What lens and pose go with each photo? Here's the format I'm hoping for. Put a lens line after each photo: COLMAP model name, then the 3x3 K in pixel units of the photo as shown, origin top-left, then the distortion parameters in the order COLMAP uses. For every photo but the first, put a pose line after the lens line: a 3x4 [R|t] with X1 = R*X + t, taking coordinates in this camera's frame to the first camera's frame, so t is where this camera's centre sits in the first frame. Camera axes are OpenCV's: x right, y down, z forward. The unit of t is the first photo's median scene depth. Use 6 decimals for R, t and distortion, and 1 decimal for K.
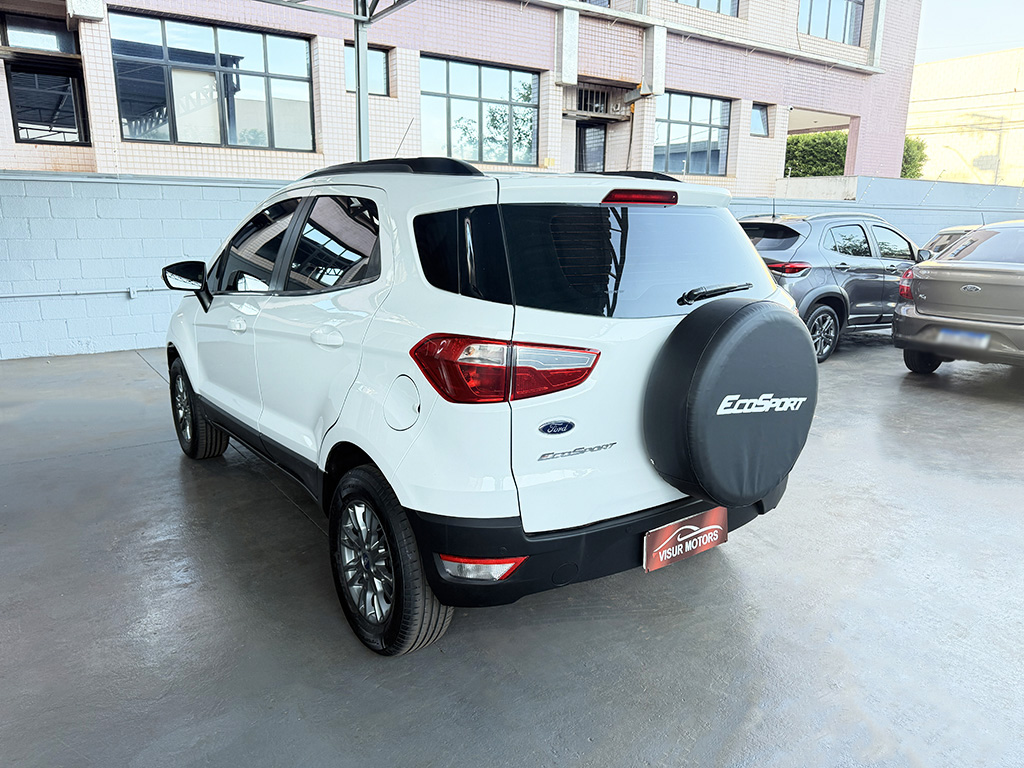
lens RADIAL K [[724.7, 0, 513.4], [0, 724.7, 391.4], [0, 0, 1]] dist [0.009443, -0.002398]
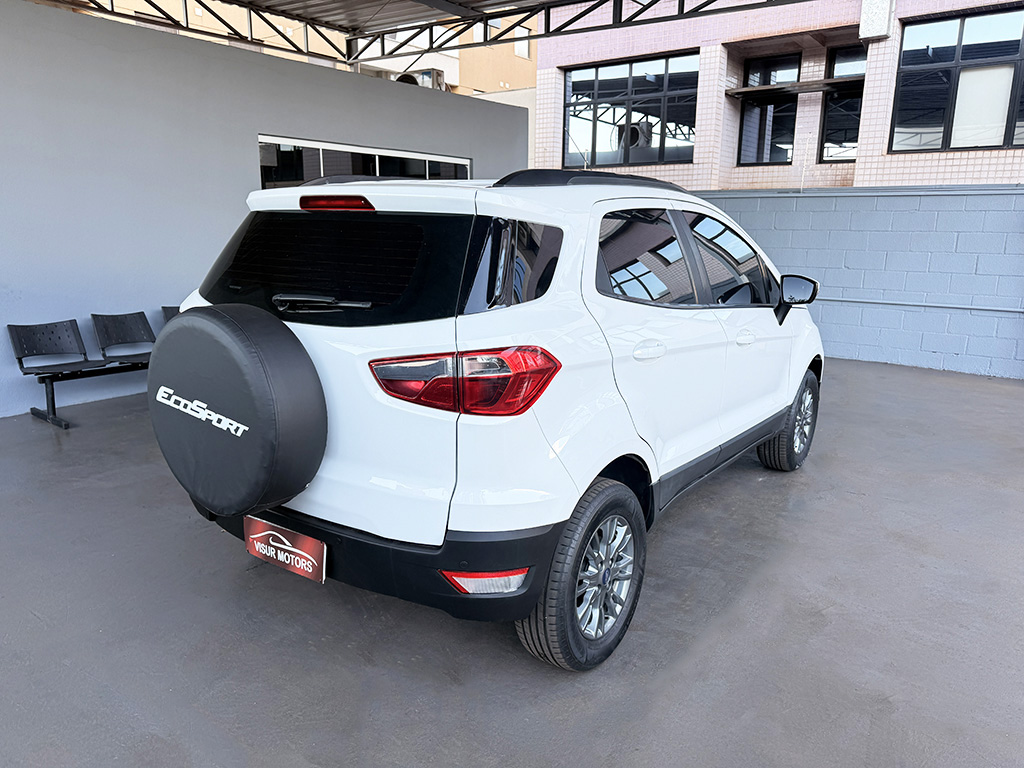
lens RADIAL K [[727.4, 0, 517.4], [0, 727.4, 389.8], [0, 0, 1]] dist [0.038432, -0.036984]
pose [[0.337540, 0.206280, -0.918431, 0.305047], [-0.226556, 0.964815, 0.133434, -0.052492], [0.913640, 0.163037, 0.372398, 0.223033]]
